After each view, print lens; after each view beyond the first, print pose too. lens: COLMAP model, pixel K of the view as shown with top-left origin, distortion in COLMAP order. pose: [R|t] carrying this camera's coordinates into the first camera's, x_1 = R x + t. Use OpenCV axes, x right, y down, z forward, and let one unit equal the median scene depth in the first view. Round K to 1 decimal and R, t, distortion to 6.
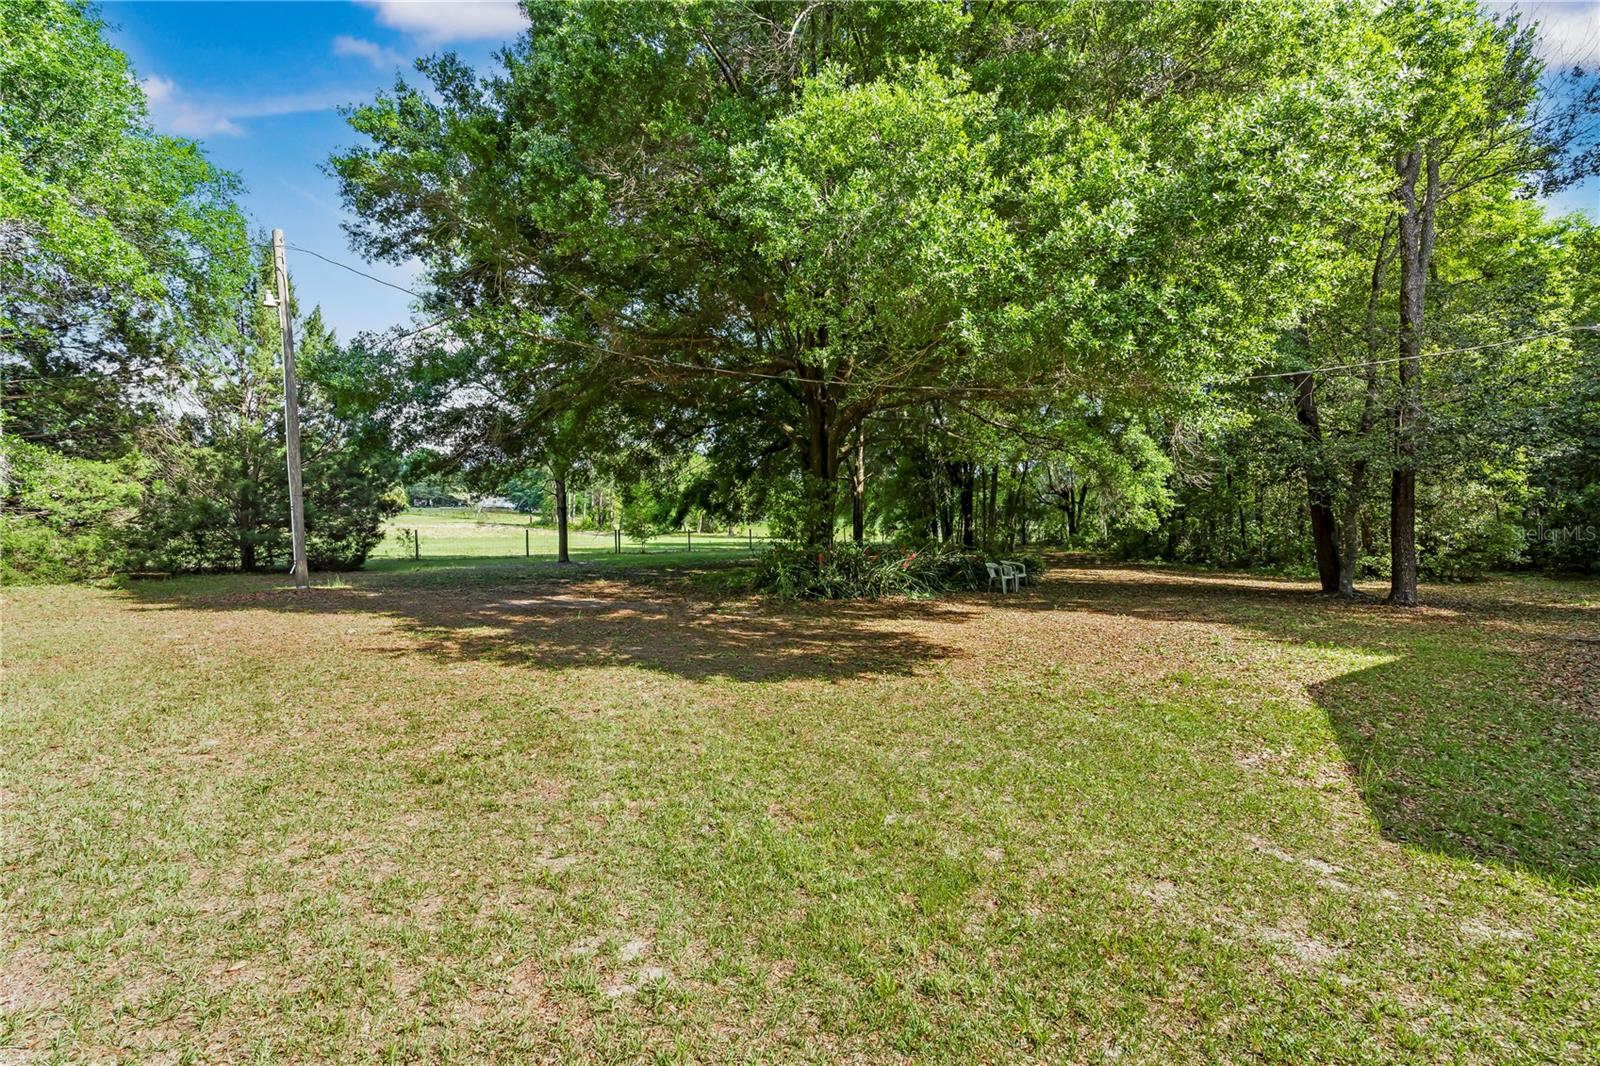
lens RADIAL K [[730.3, 0, 803.7], [0, 730.3, 521.0], [0, 0, 1]] dist [-0.001021, 0.000251]
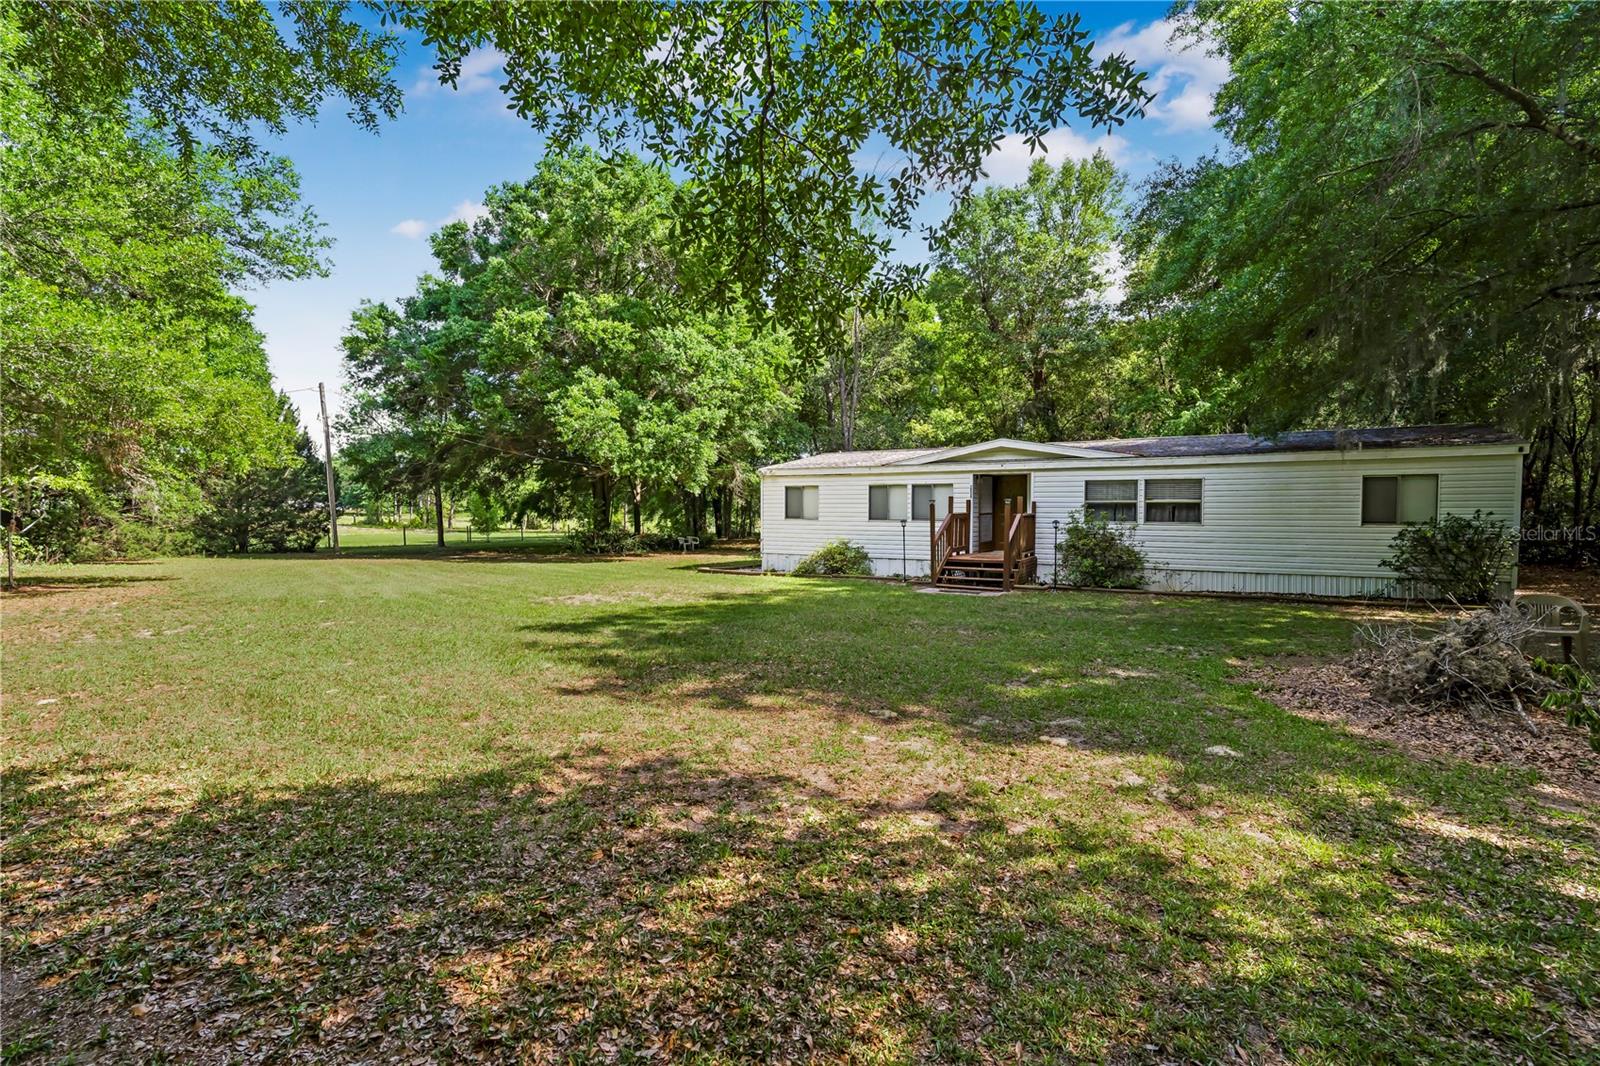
lens RADIAL K [[732.7, 0, 799.8], [0, 732.7, 505.9], [0, 0, 1]] dist [-0.000751, 0.000561]
pose [[0.976268, -0.011951, 0.216234, 0.087990], [0.014645, 0.999834, -0.010863, -0.004774], [-0.216068, 0.013772, 0.976281, -0.751645]]
